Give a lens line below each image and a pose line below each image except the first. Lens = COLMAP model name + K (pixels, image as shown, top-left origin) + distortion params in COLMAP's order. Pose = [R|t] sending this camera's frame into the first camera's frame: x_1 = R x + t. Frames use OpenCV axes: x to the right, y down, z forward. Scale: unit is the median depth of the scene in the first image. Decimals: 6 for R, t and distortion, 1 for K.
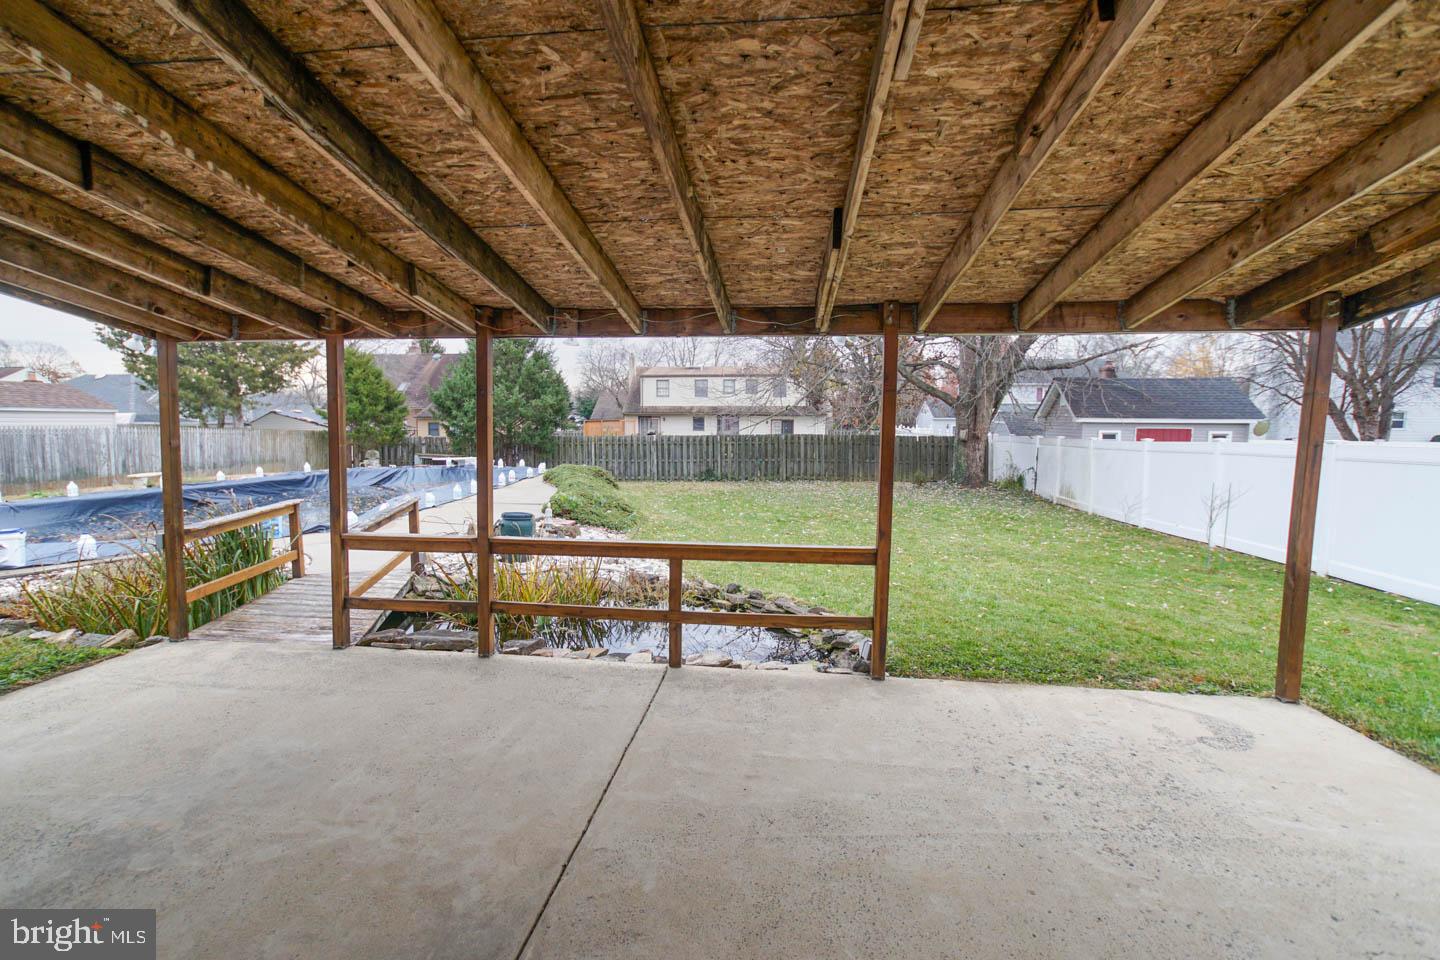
lens RADIAL K [[664.6, 0, 699.9], [0, 664.6, 473.1], [0, 0, 1]] dist [0.013518, 0.000822]
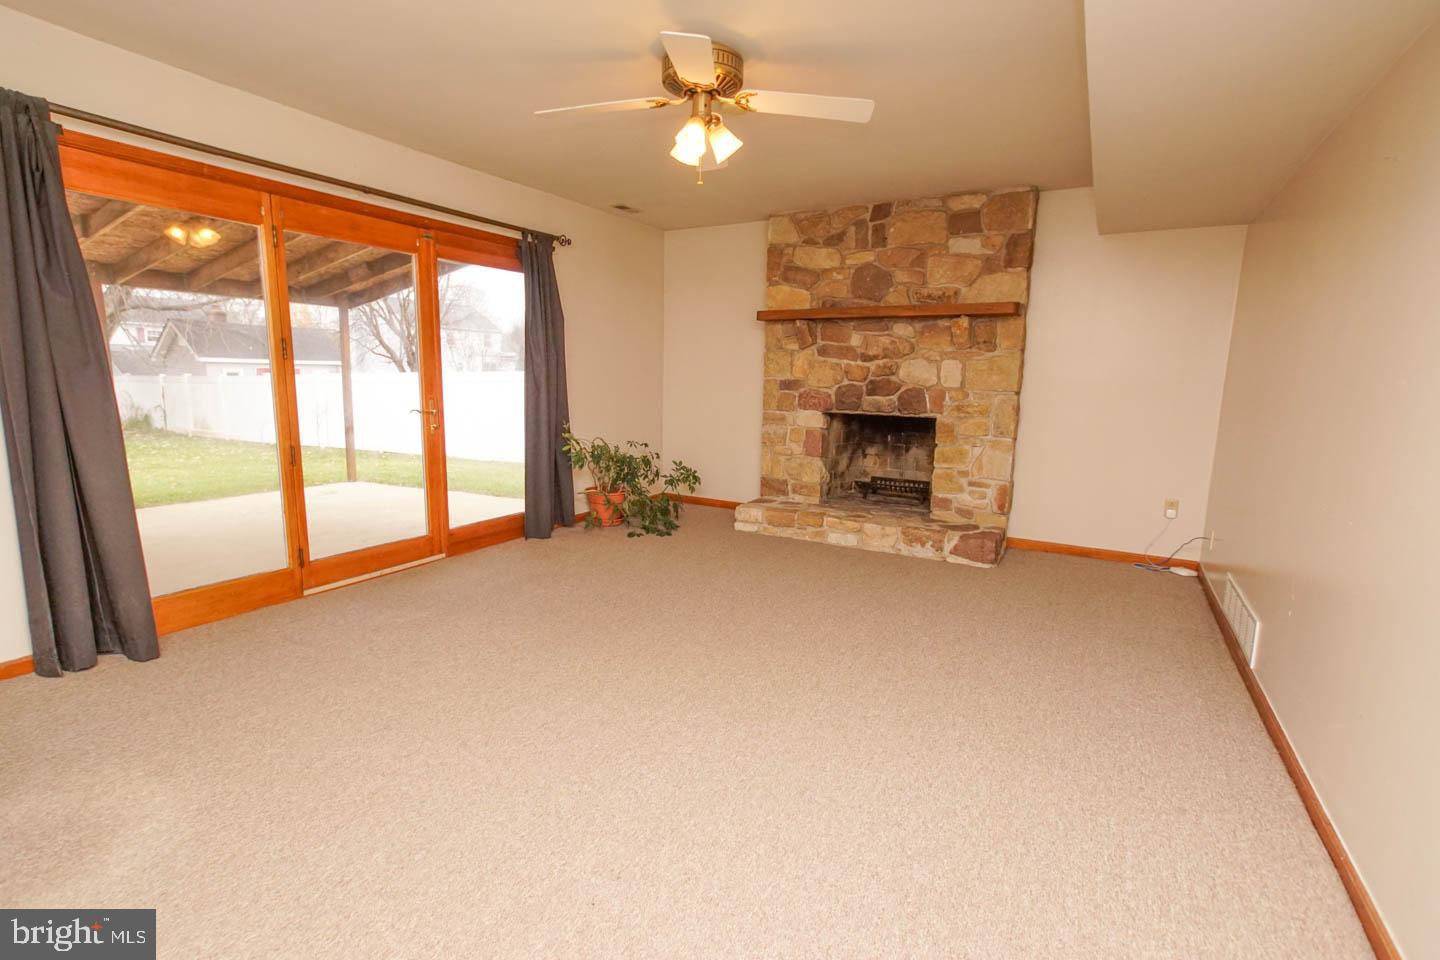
lens RADIAL K [[664.6, 0, 699.9], [0, 664.6, 473.1], [0, 0, 1]] dist [0.013518, 0.000822]
pose [[0.394668, -0.136008, 0.908702, -0.141446], [0.065513, 0.990632, 0.119818, 0.028773], [-0.916485, 0.012244, 0.399881, -0.197651]]
